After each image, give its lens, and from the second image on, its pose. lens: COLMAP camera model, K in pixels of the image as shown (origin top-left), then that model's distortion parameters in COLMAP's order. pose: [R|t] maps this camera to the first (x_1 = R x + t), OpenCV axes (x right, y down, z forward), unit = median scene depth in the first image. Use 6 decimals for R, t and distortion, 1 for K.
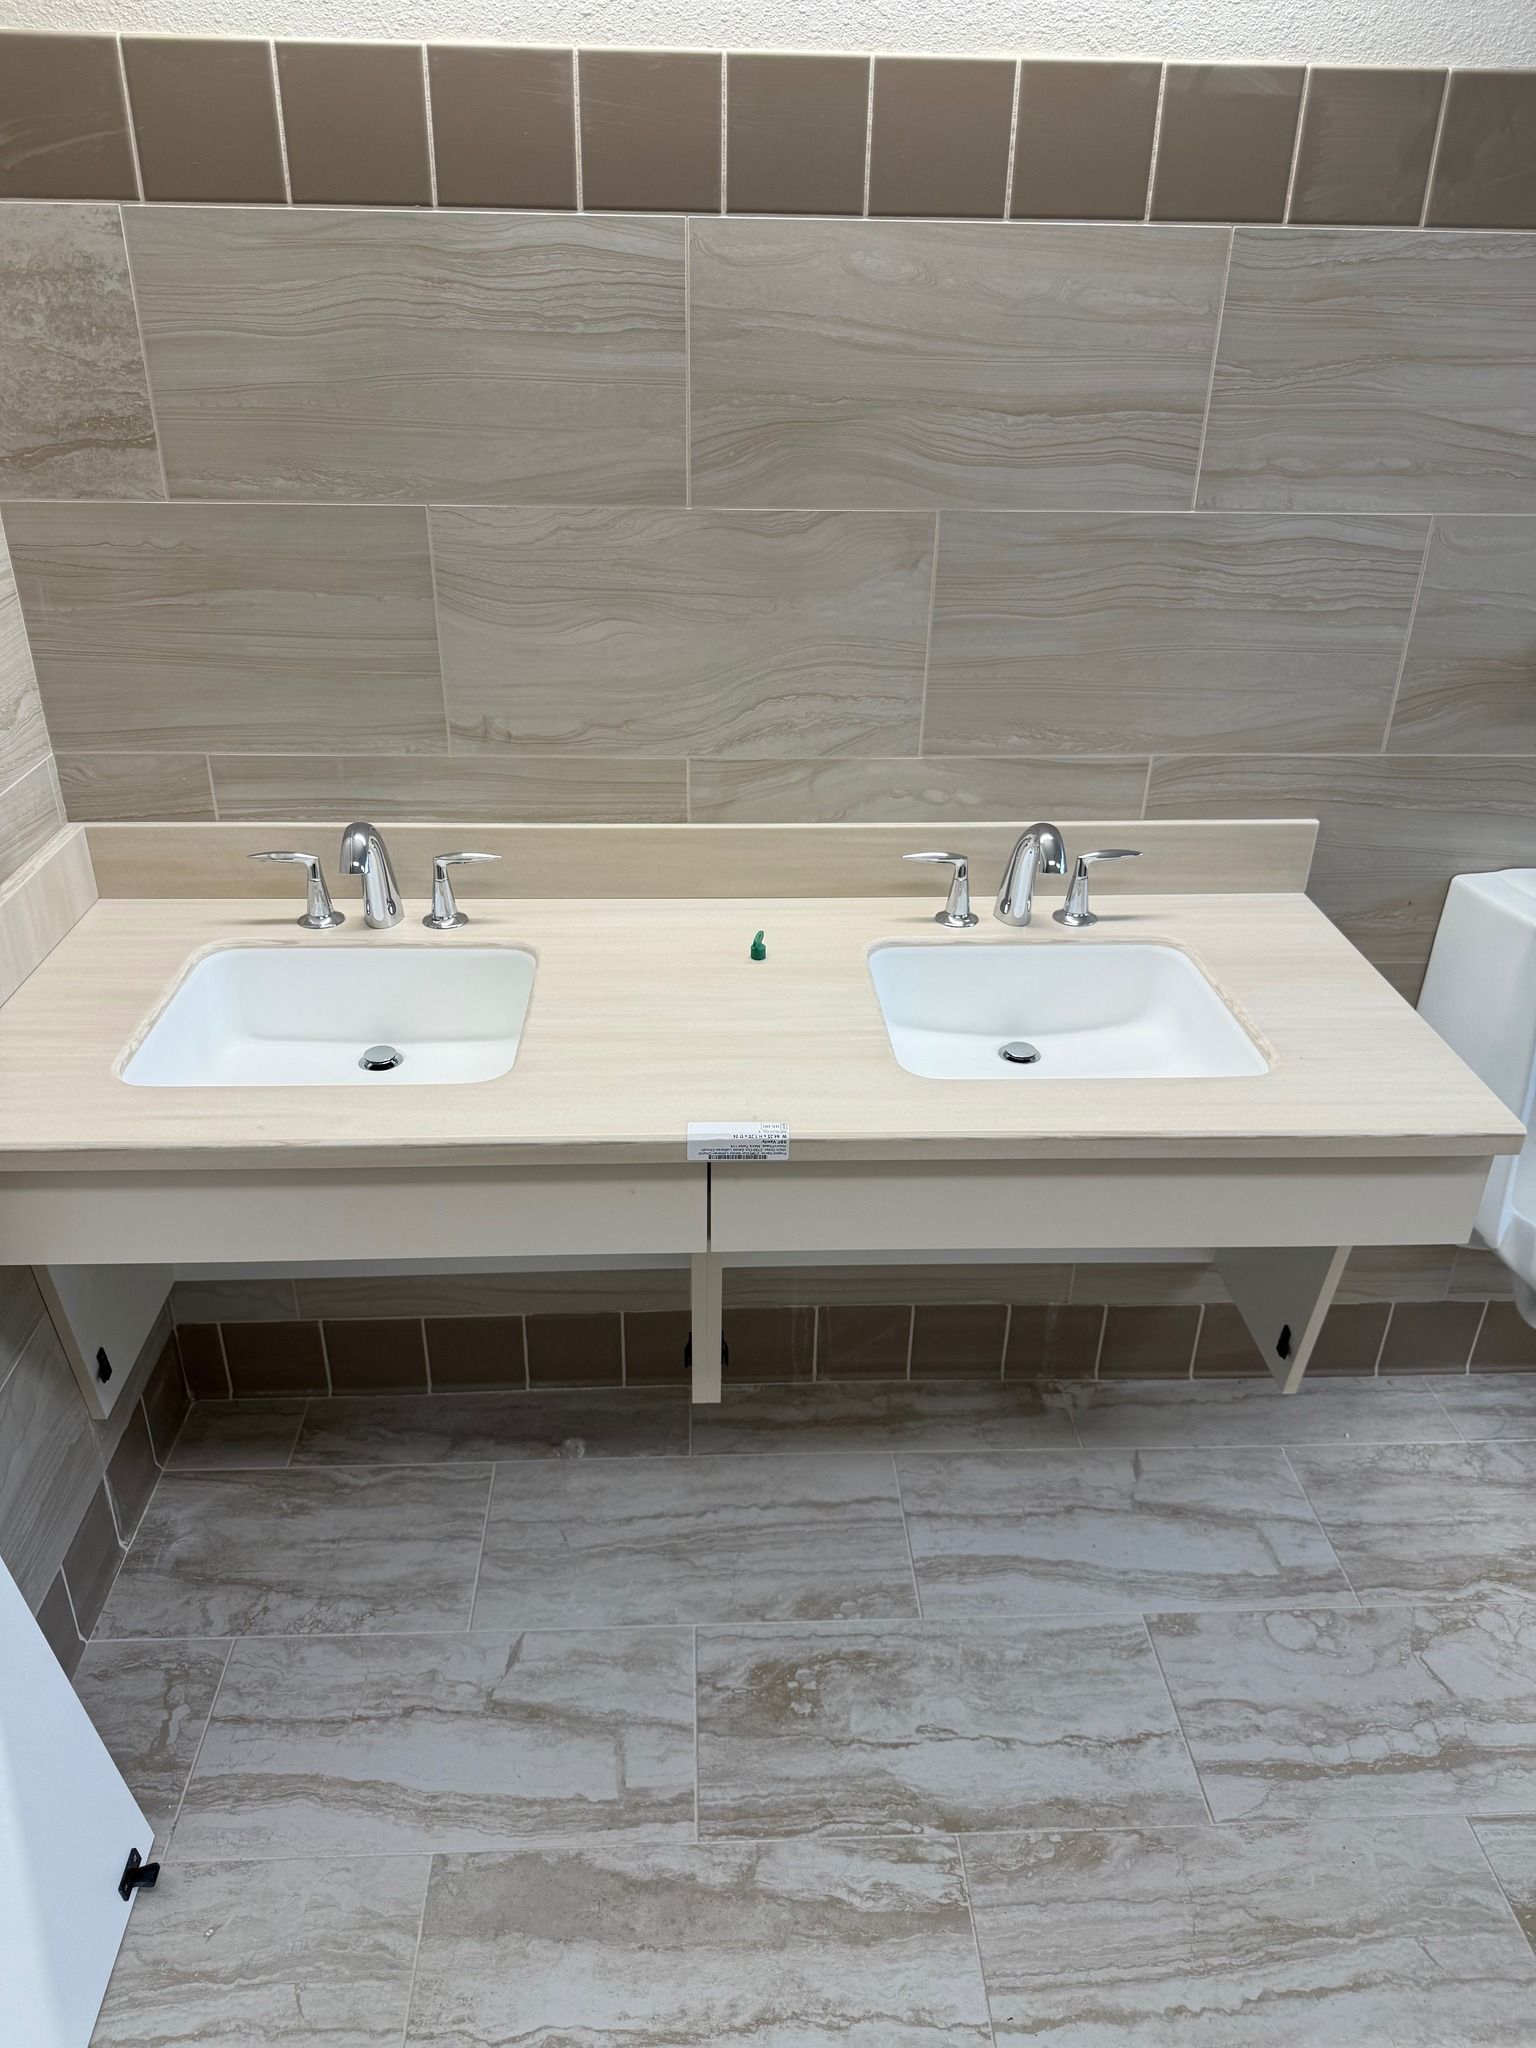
lens RADIAL K [[1453.5, 0, 769.0], [0, 1453.5, 1009.0], [0, 0, 1]] dist [0.001401, -0.010657]
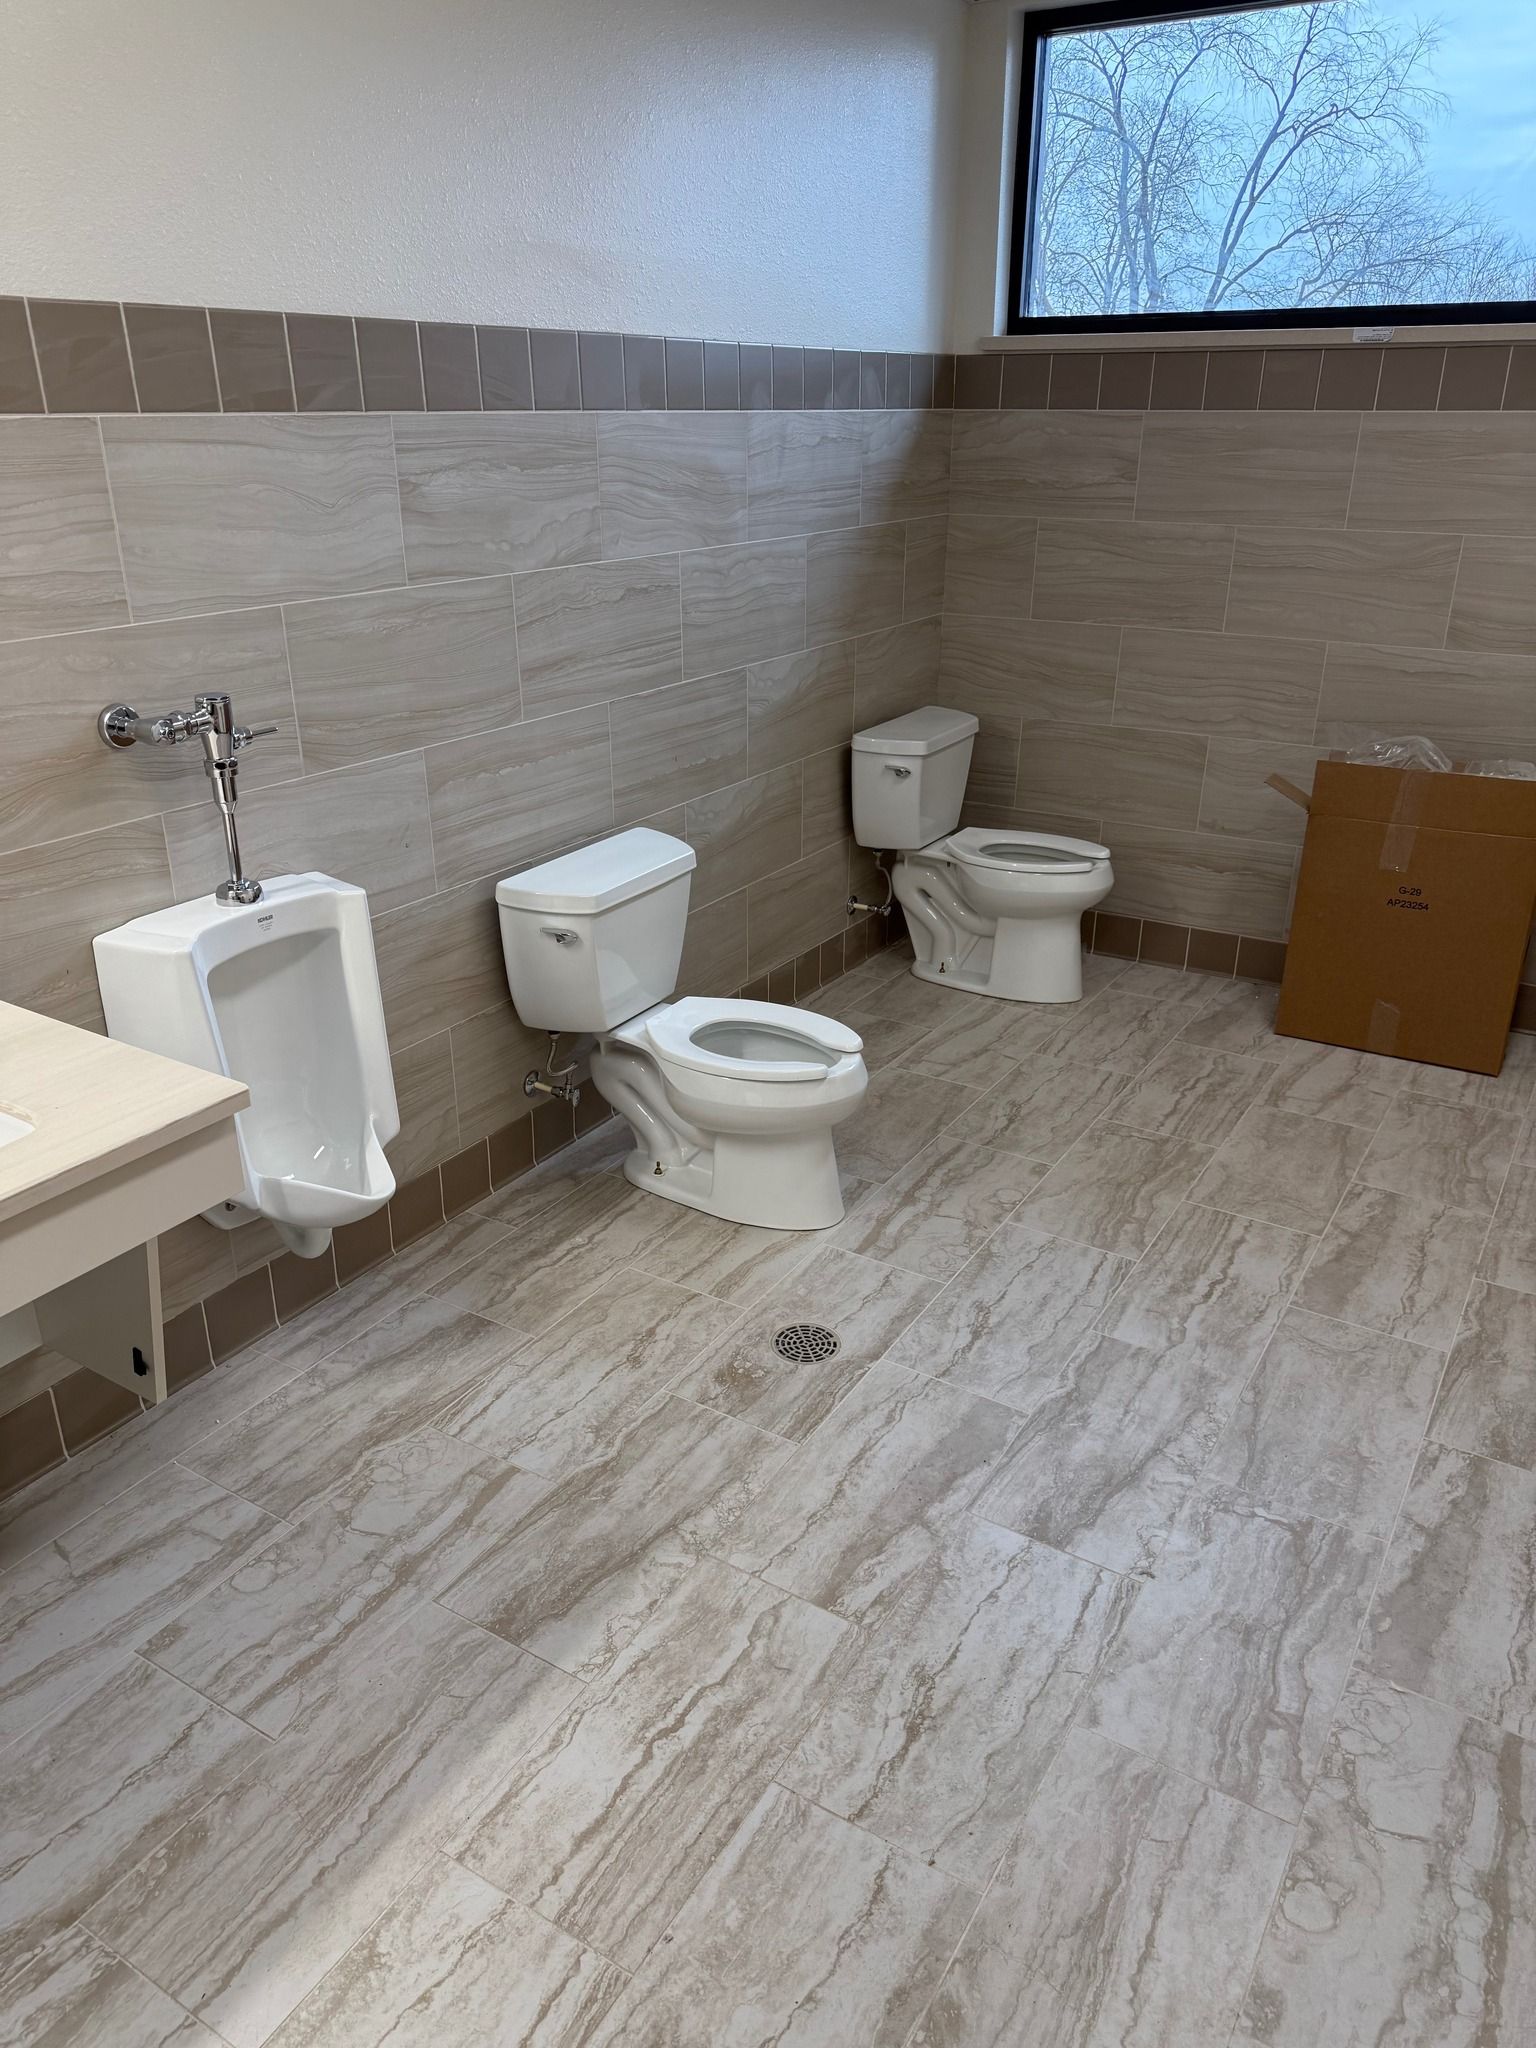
lens RADIAL K [[1453.5, 0, 759.4], [0, 1453.5, 1033.3], [0, 0, 1]] dist [0.001401, -0.010657]
pose [[0.567907, -0.340325, 0.749441, -0.140742], [0.386050, 0.914289, 0.122644, 0.045893], [-0.726944, 0.219671, 0.650613, -0.152540]]
